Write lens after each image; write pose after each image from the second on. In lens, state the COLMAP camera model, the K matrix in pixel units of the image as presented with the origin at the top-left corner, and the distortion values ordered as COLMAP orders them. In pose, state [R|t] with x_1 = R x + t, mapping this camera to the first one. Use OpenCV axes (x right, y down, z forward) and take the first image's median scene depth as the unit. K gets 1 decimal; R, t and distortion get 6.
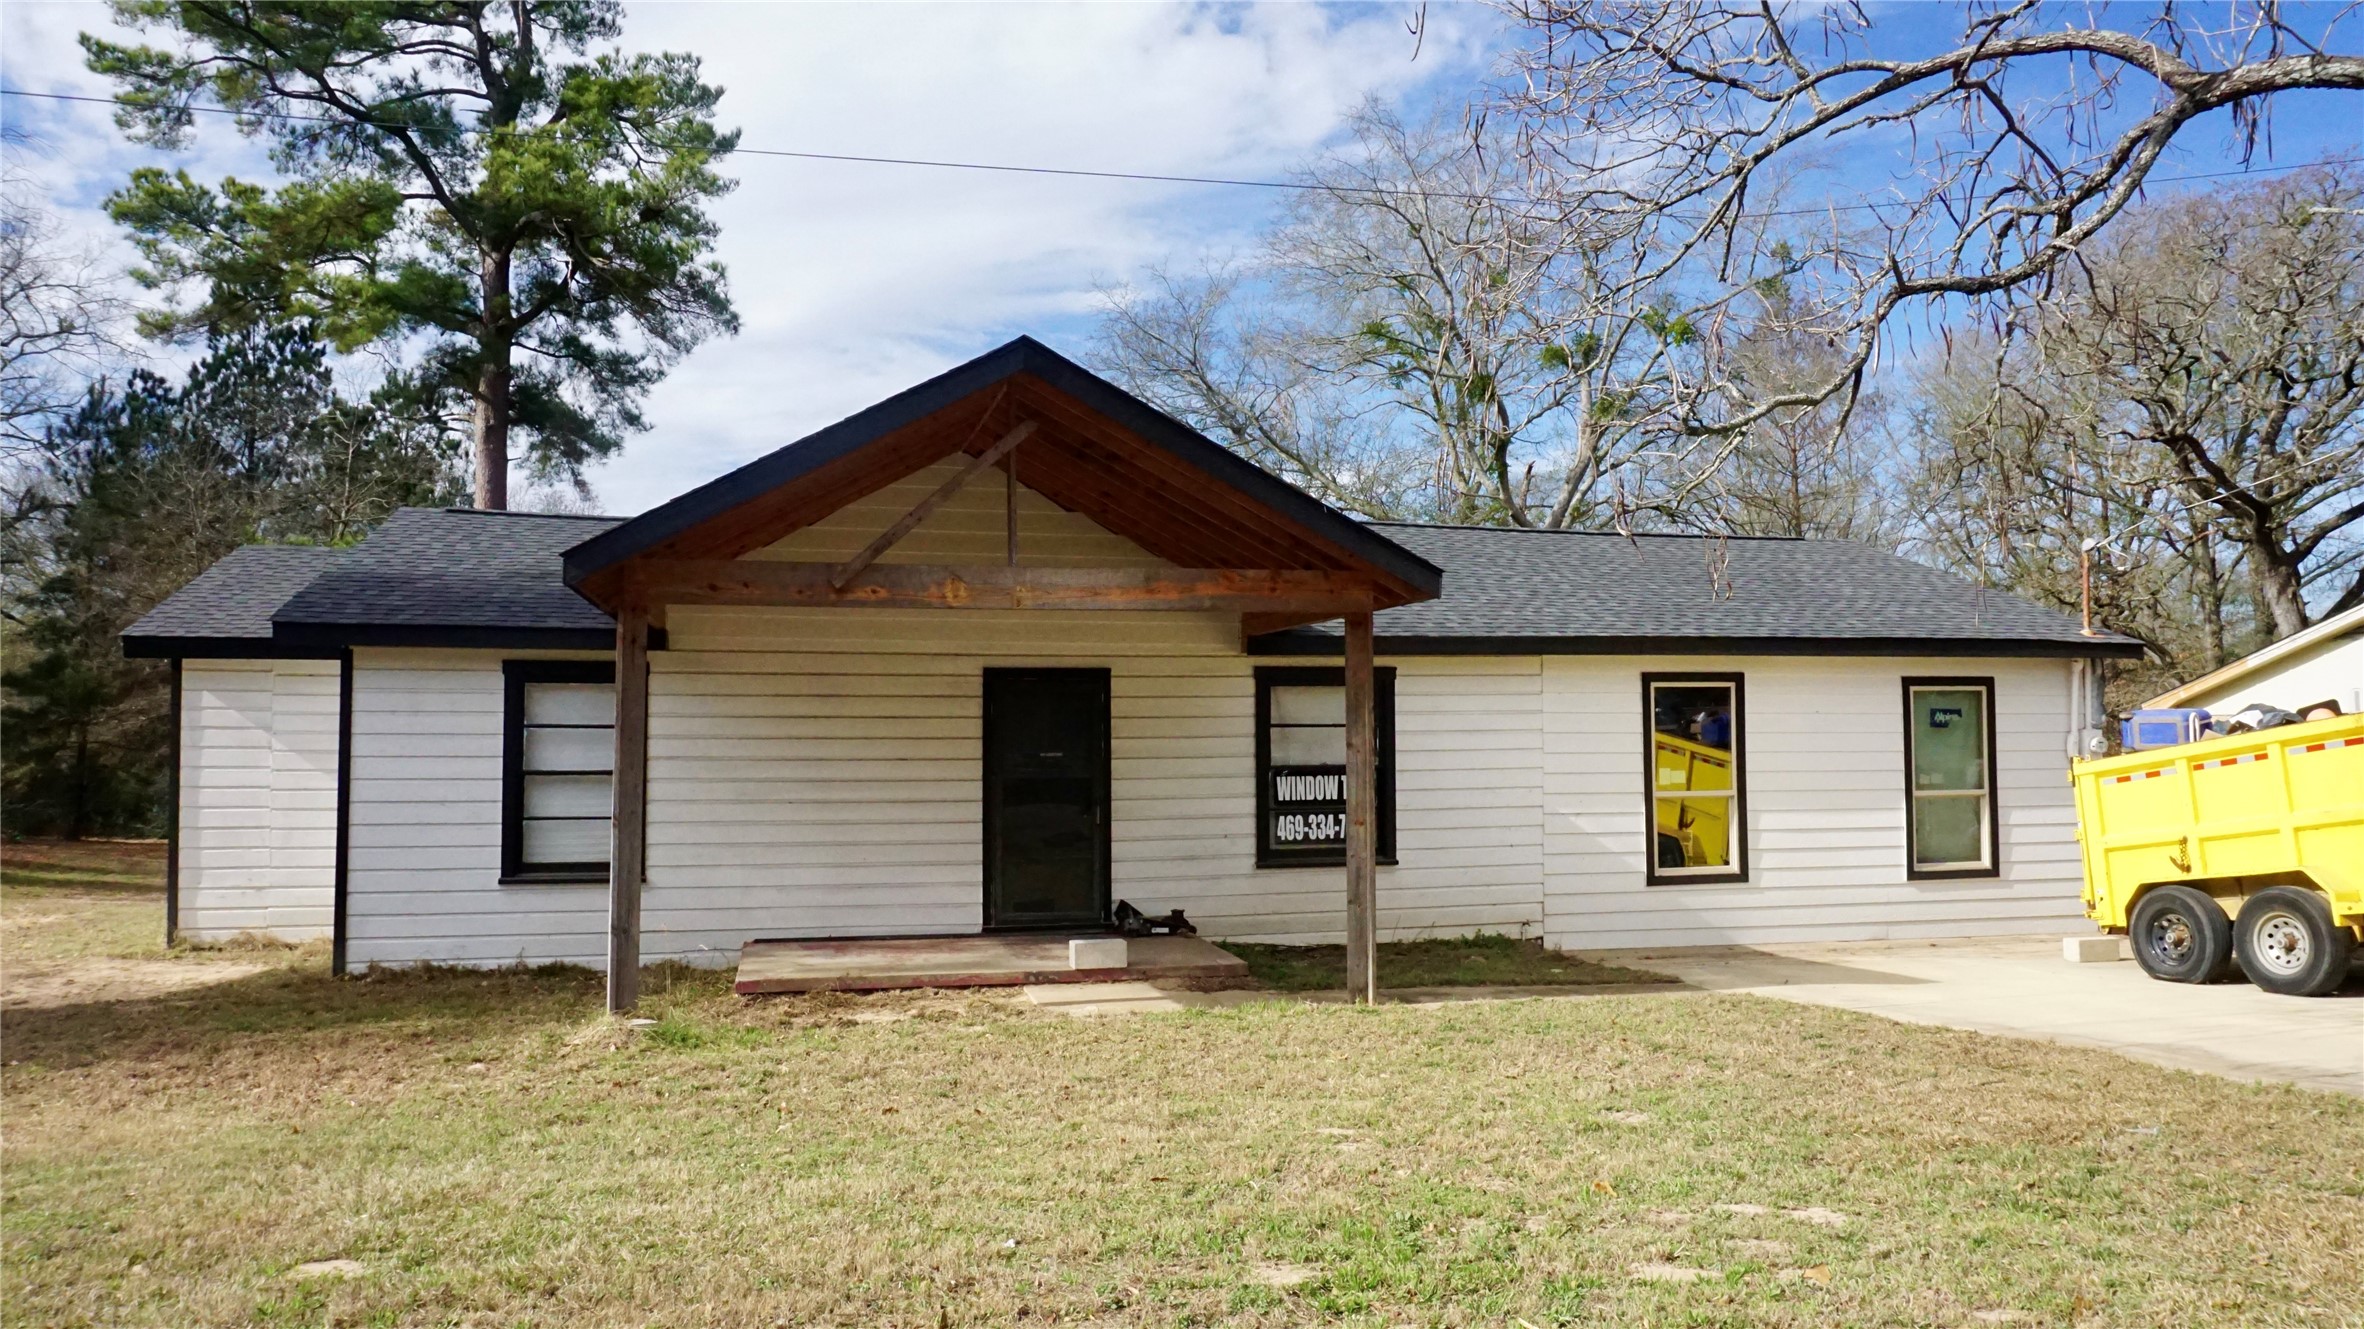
lens RADIAL K [[1679.5, 0, 1182.0], [0, 1679.5, 664.5], [0, 0, 1]] dist [-0.090034, 0.000632]
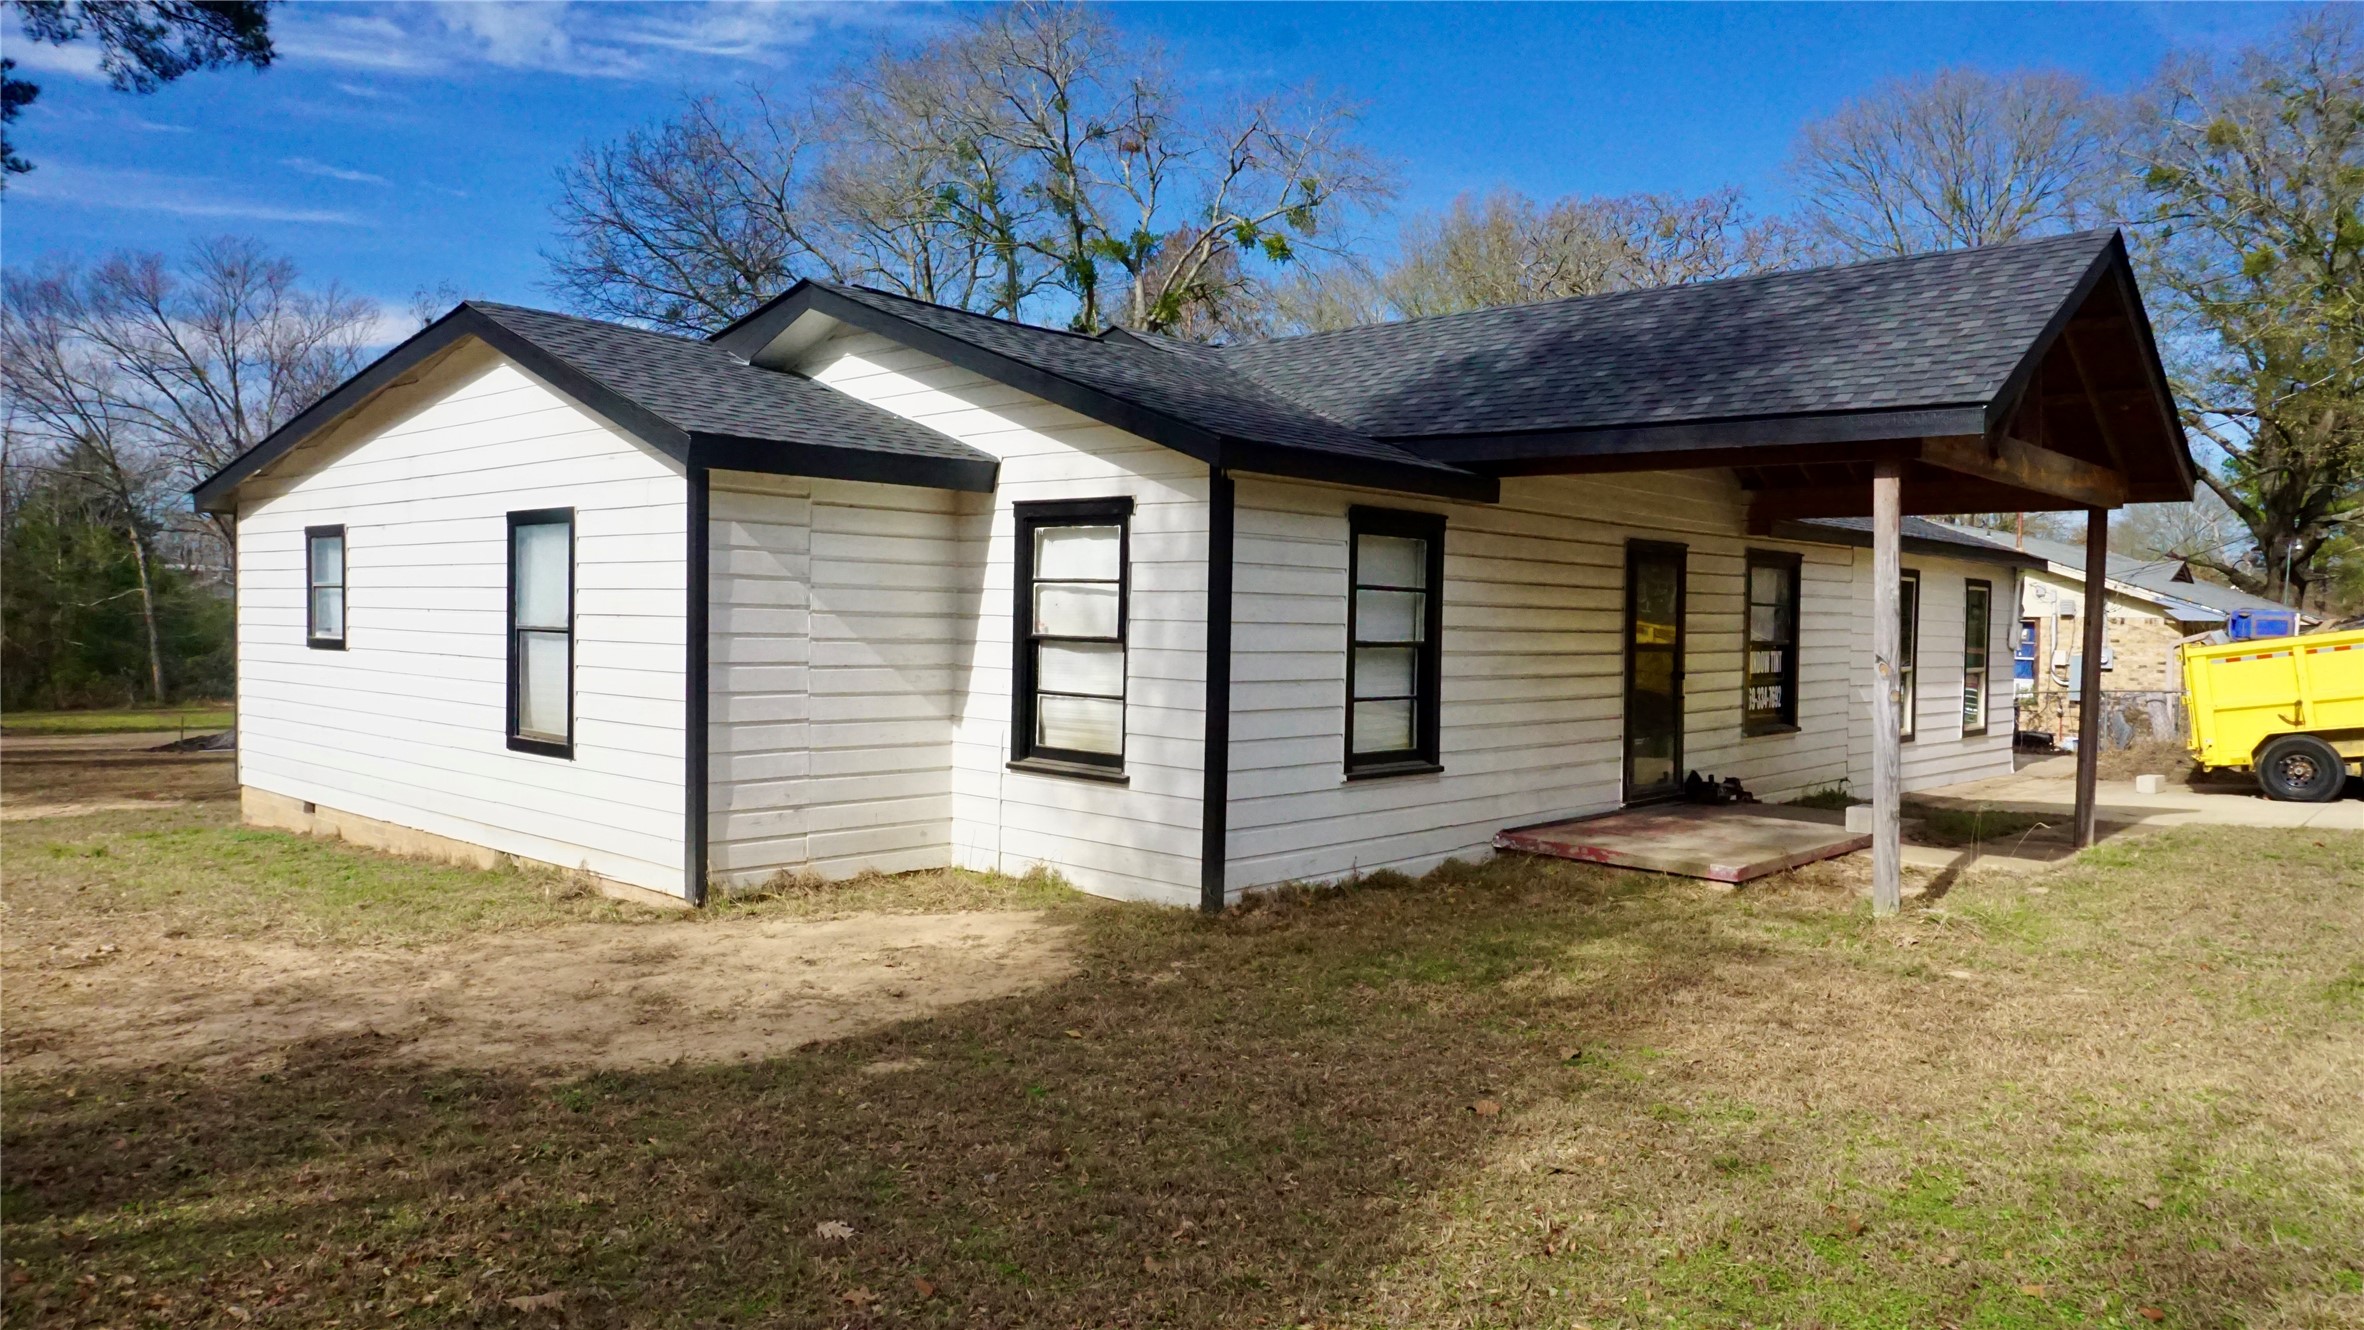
lens RADIAL K [[1679.5, 0, 1182.0], [0, 1679.5, 665.0], [0, 0, 1]] dist [-0.090034, 0.000632]
pose [[0.836534, 0.000395, 0.547914, -0.910661], [-0.042671, 0.997009, 0.064431, 0.025252], [-0.546250, -0.077278, 0.834049, 0.346631]]
